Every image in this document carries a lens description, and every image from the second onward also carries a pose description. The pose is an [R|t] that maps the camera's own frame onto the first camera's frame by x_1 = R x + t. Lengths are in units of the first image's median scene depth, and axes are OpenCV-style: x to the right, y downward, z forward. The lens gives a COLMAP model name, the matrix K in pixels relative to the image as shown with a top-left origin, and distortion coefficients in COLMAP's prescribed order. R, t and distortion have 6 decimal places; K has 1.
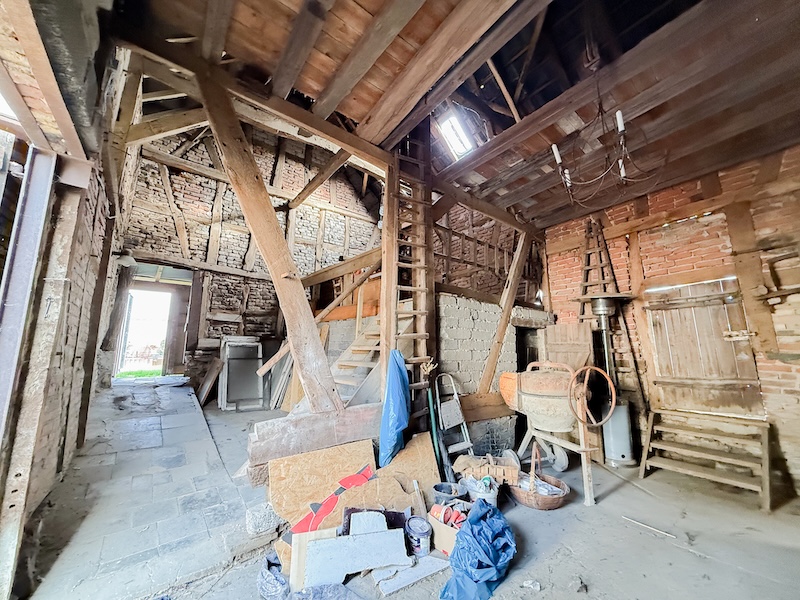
lens RADIAL K [[326.9, 0, 398.1], [0, 326.9, 300.9], [0, 0, 1]] dist [0.002634, -0.000334]
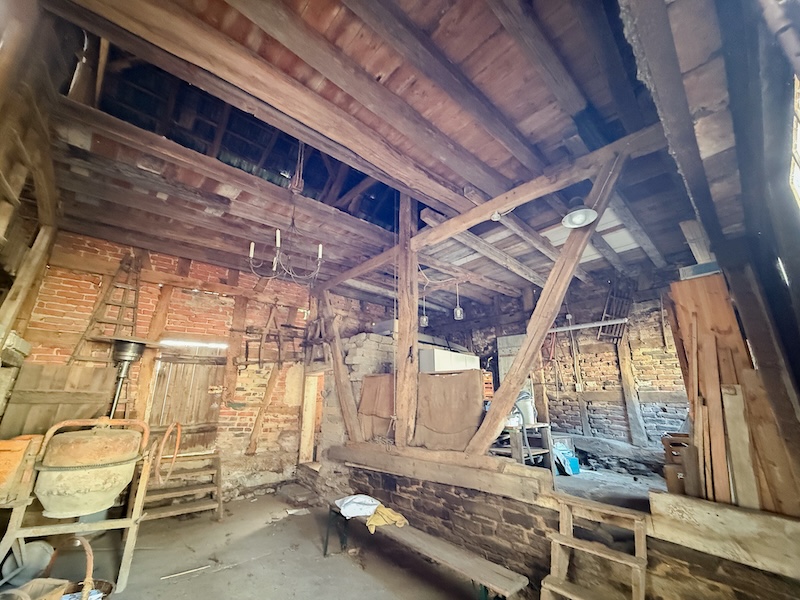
lens RADIAL K [[326.9, 0, 398.1], [0, 326.9, 300.9], [0, 0, 1]] dist [0.002634, -0.000334]
pose [[-0.092819, 0.285995, 0.953725, -0.427454], [-0.160562, 0.941025, -0.297813, 0.043536], [-0.982652, -0.180774, -0.041425, 0.380193]]
